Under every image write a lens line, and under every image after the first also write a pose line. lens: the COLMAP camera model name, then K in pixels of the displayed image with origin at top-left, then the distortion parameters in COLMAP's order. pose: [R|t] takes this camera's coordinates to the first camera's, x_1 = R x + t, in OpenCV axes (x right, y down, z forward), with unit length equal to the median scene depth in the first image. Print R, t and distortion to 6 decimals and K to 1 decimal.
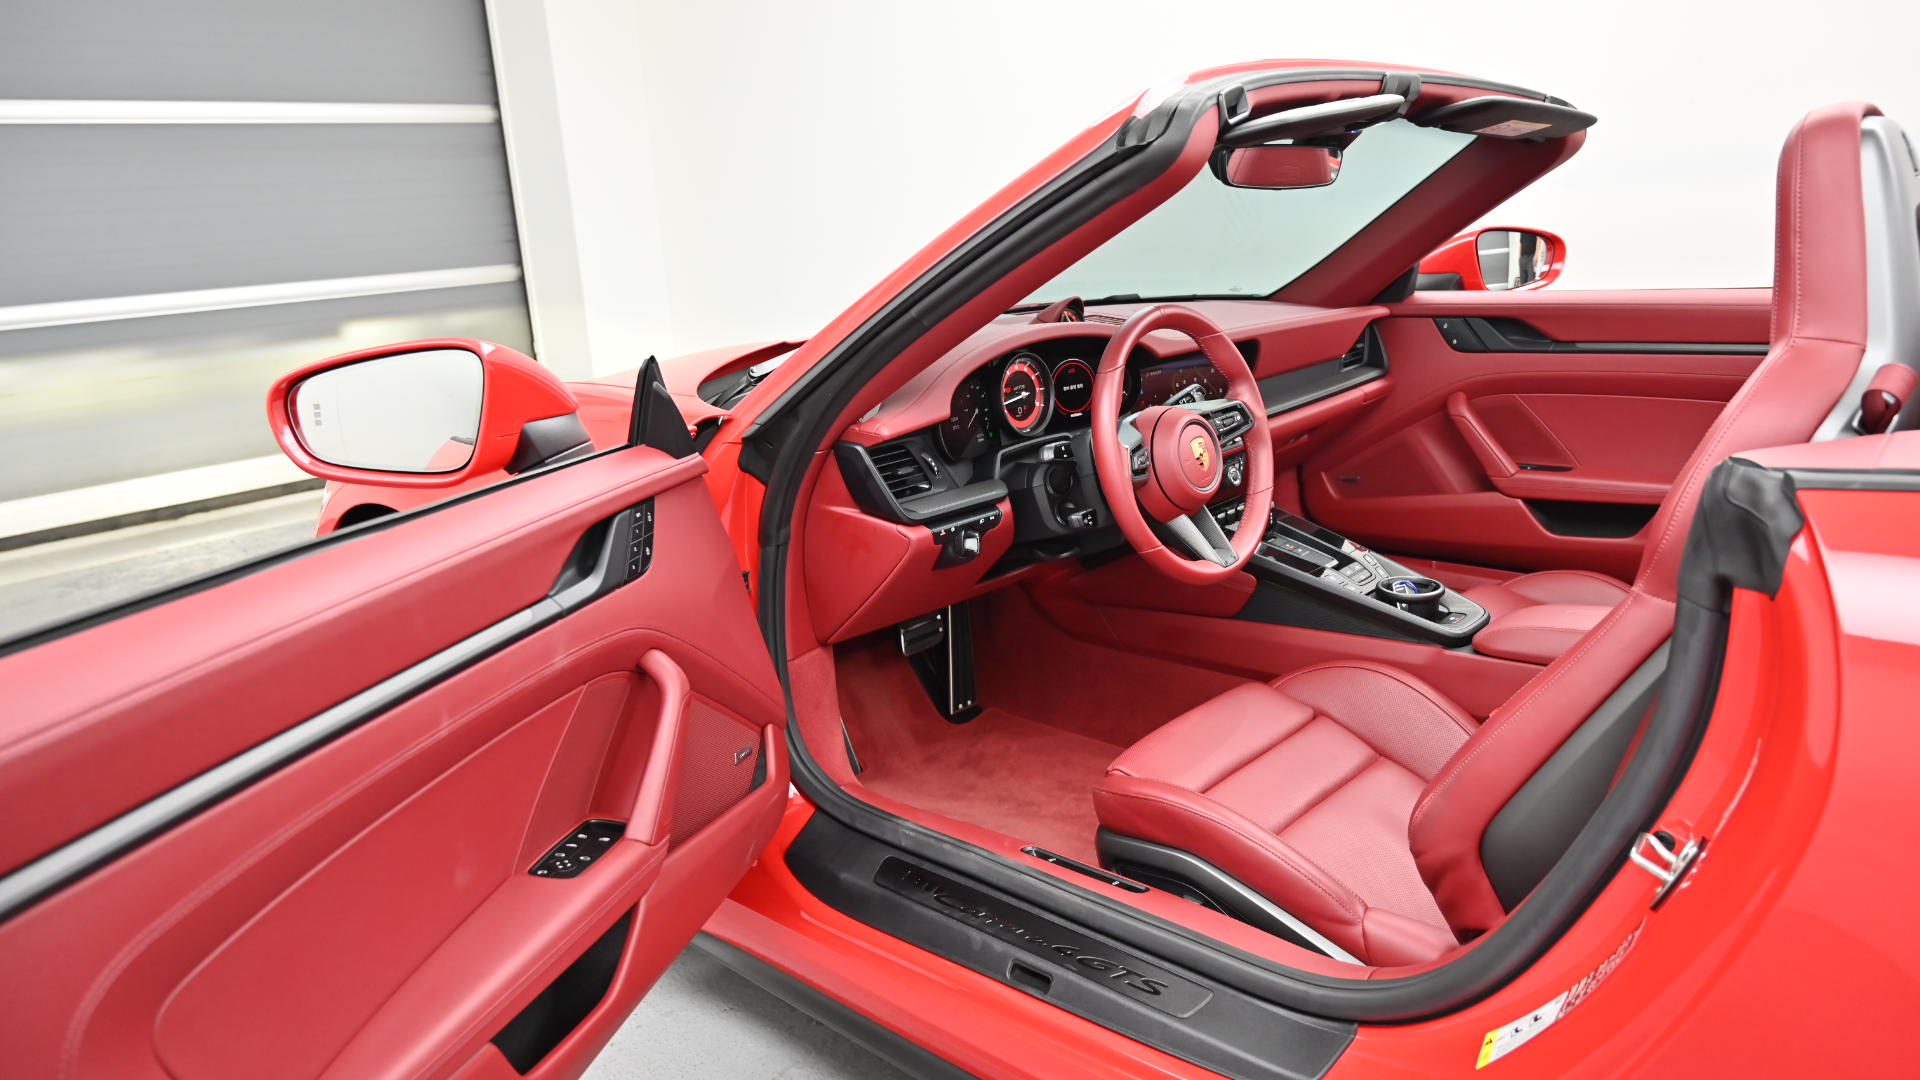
lens RADIAL K [[1298.8, 0, 956.4], [0, 1298.8, 544.0], [0, 0, 1]] dist [0.005196, 0.002175]
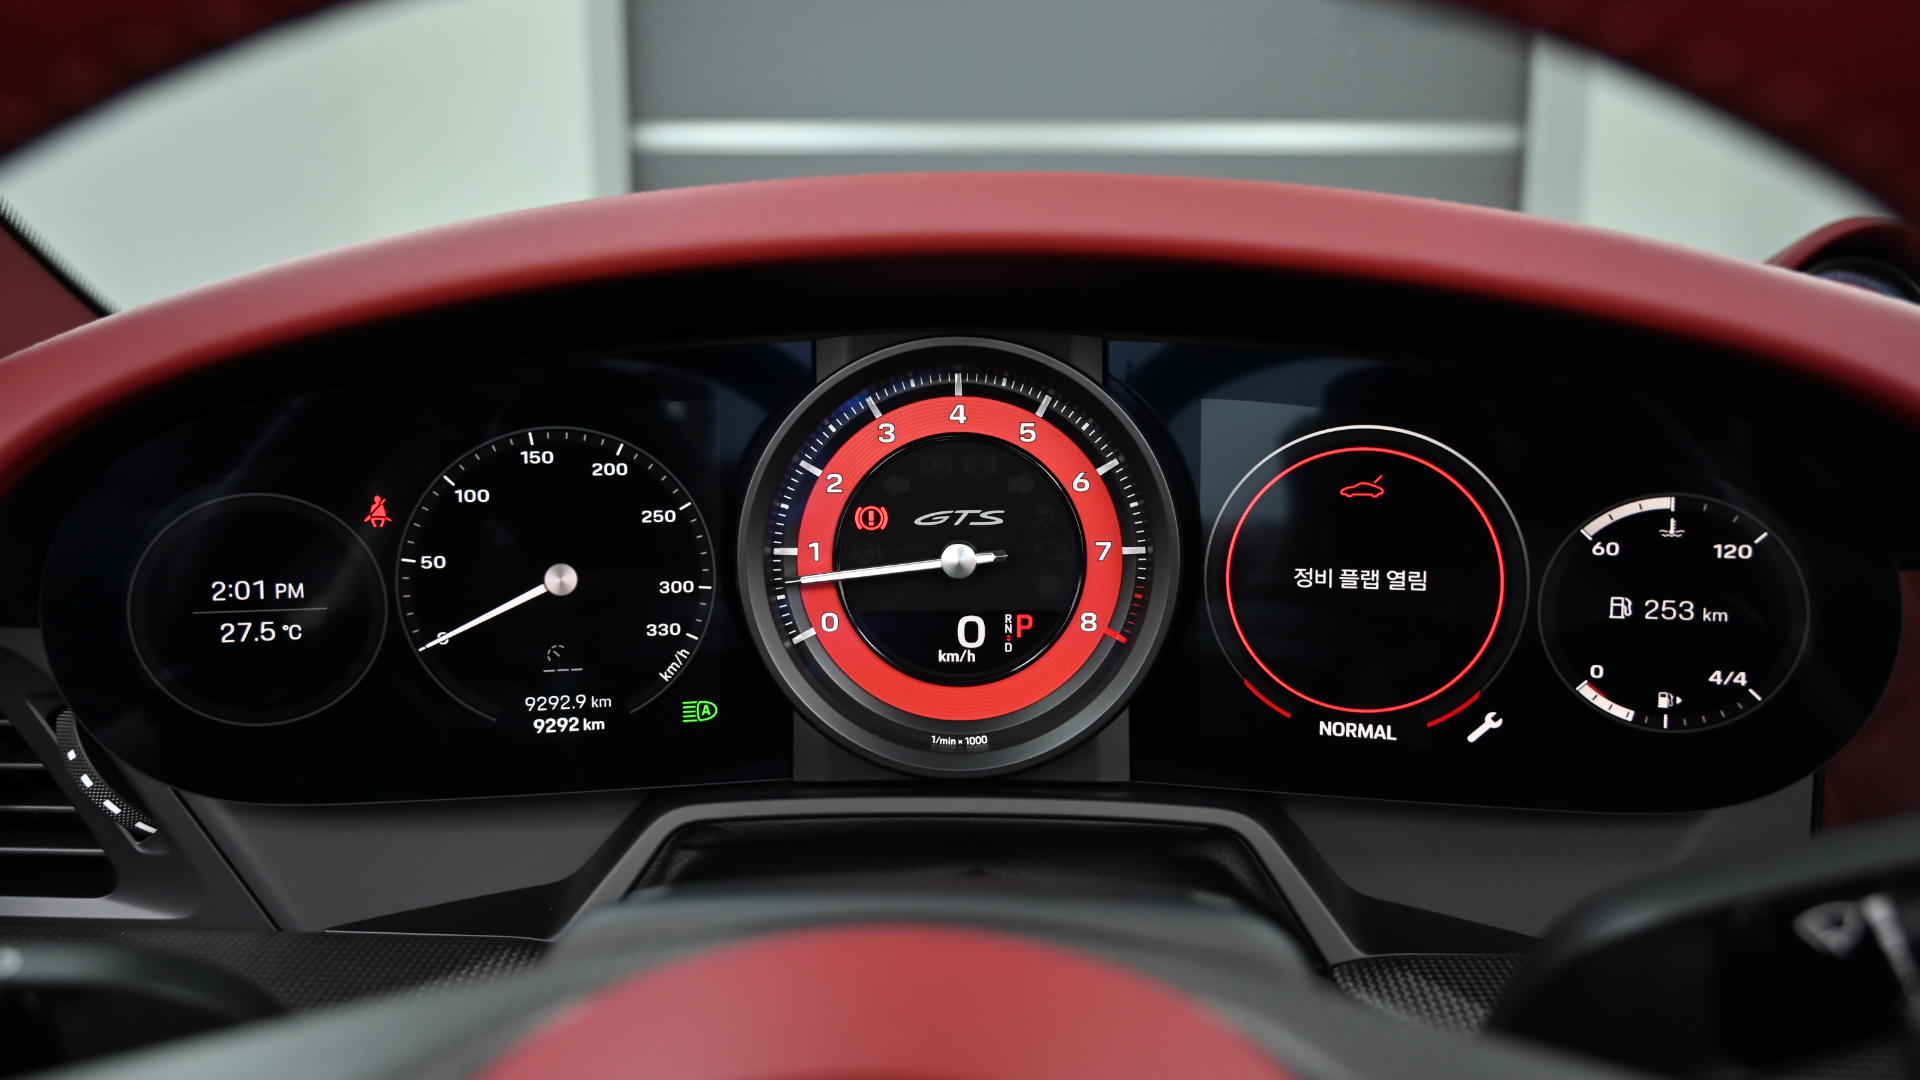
lens RADIAL K [[1298.8, 0, 953.8], [0, 1298.8, 535.6], [0, 0, 1]] dist [0.005196, 0.002175]
pose [[0.652725, 0.180647, -0.735742, 0.207523], [-0.235448, 0.971435, 0.029635, -0.132196], [0.720079, 0.153886, 0.676613, 0.929169]]
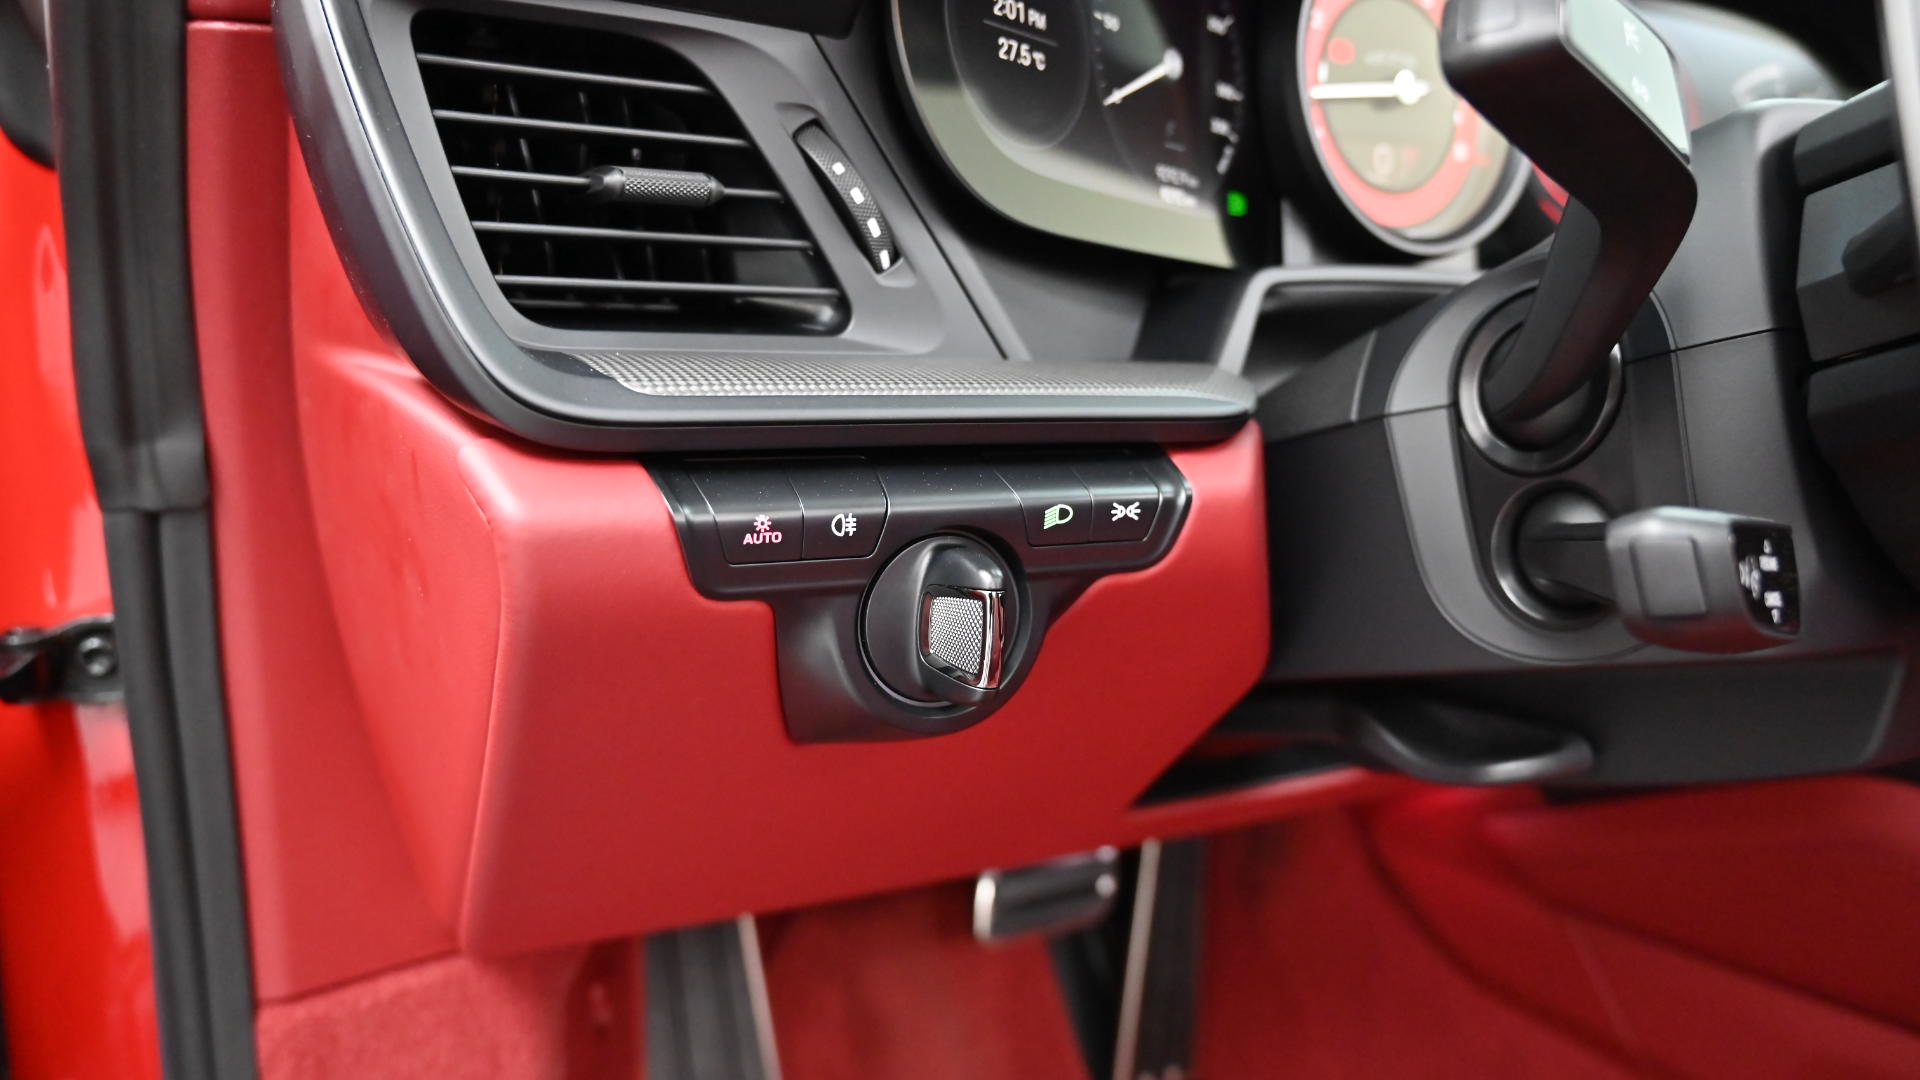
lens RADIAL K [[1298.8, 0, 964.7], [0, 1298.8, 529.0], [0, 0, 1]] dist [0.005196, 0.002175]
pose [[0.946085, 0.124944, -0.298851, 0.060289], [-0.153707, 0.985292, -0.074663, -0.000611], [0.285127, 0.116573, 0.951375, 0.805304]]
